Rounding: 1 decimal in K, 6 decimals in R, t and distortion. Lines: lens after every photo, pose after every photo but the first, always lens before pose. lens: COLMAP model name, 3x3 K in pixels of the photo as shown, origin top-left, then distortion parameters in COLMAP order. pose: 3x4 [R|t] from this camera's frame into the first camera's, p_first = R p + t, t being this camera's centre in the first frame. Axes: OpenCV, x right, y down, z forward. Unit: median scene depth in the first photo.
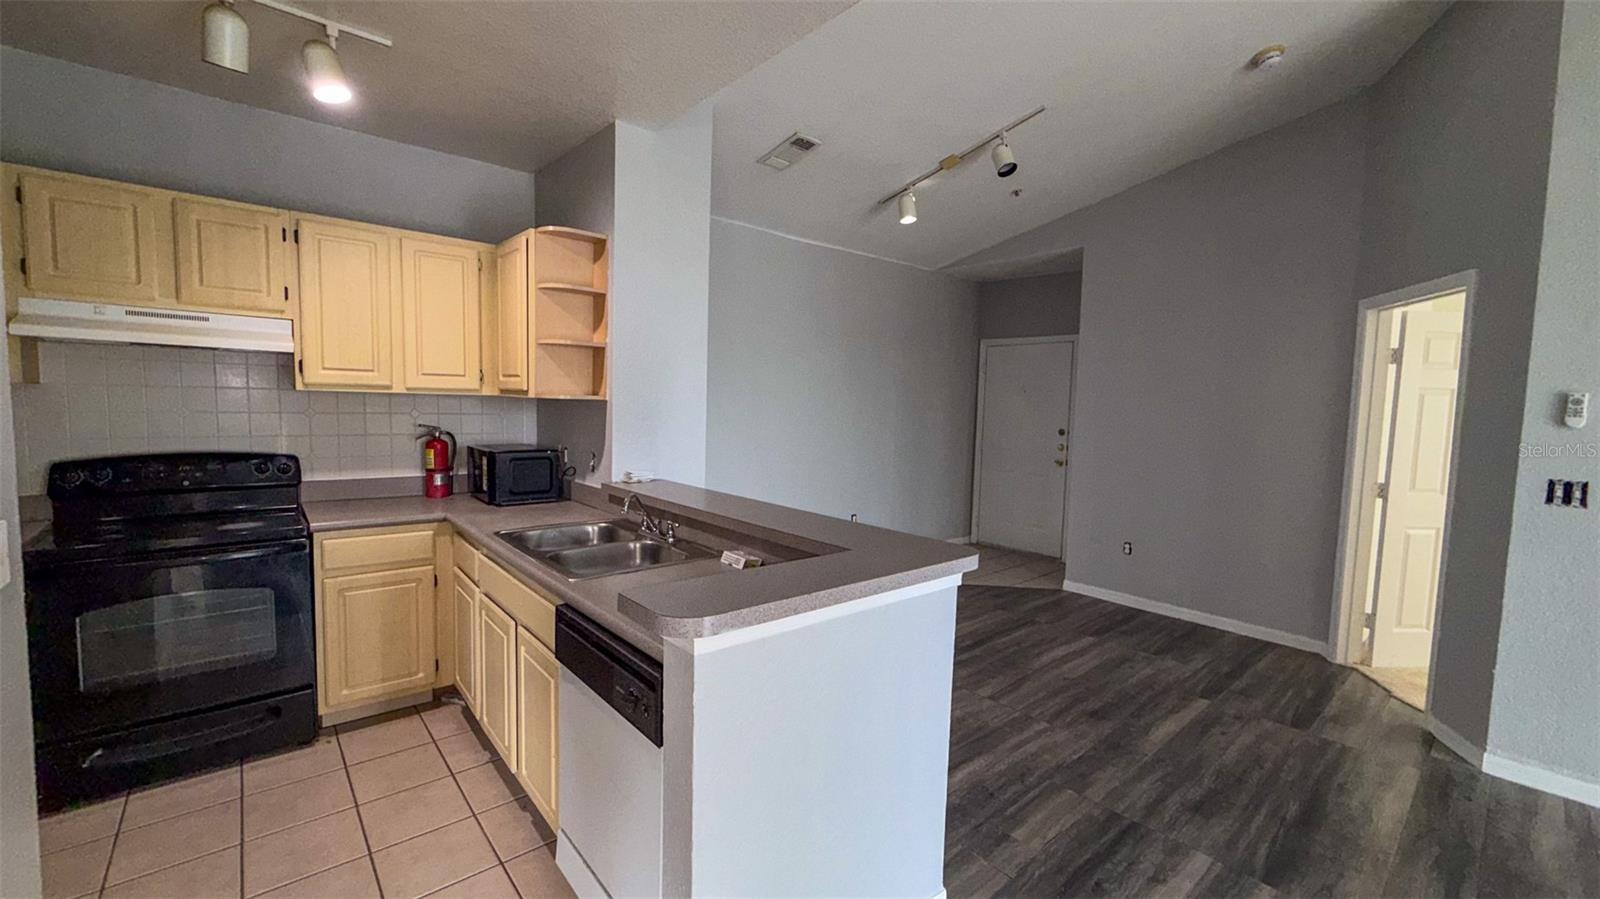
lens RADIAL K [[639.1, 0, 798.7], [0, 639.1, 449.9], [0, 0, 1]] dist [0.001128, 0.000296]
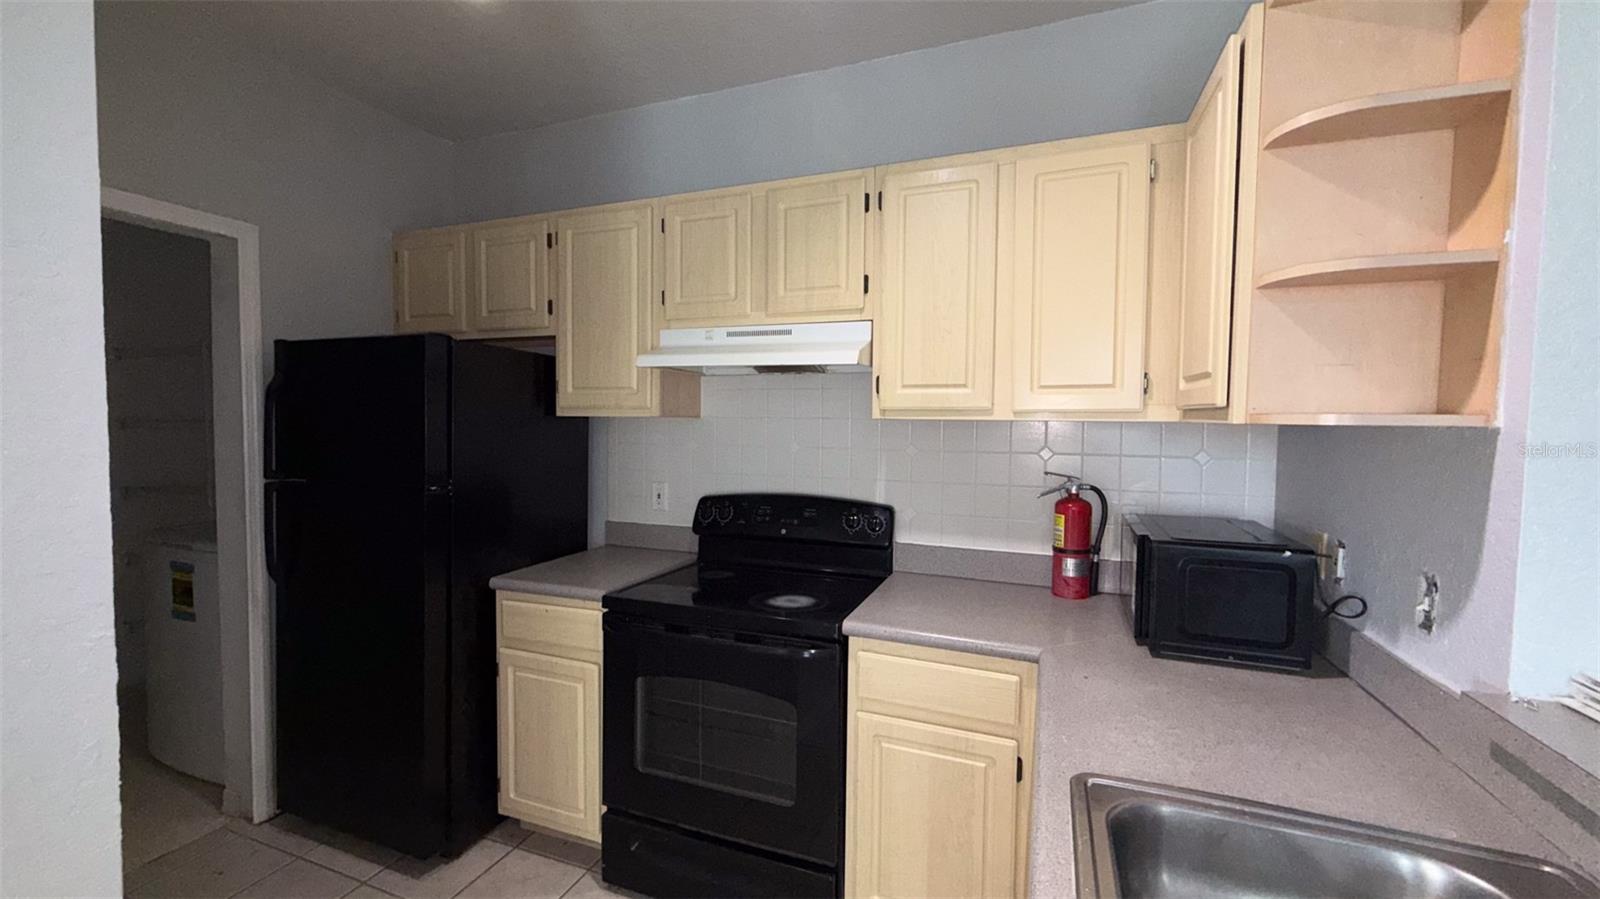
lens RADIAL K [[639.1, 0, 794.3], [0, 639.1, 448.9], [0, 0, 1]] dist [0.001128, 0.000296]
pose [[0.465314, 0.016916, -0.884984, -0.192649], [-0.064746, 0.997790, -0.014970, -0.042406], [0.882775, 0.064265, 0.465381, 0.579224]]
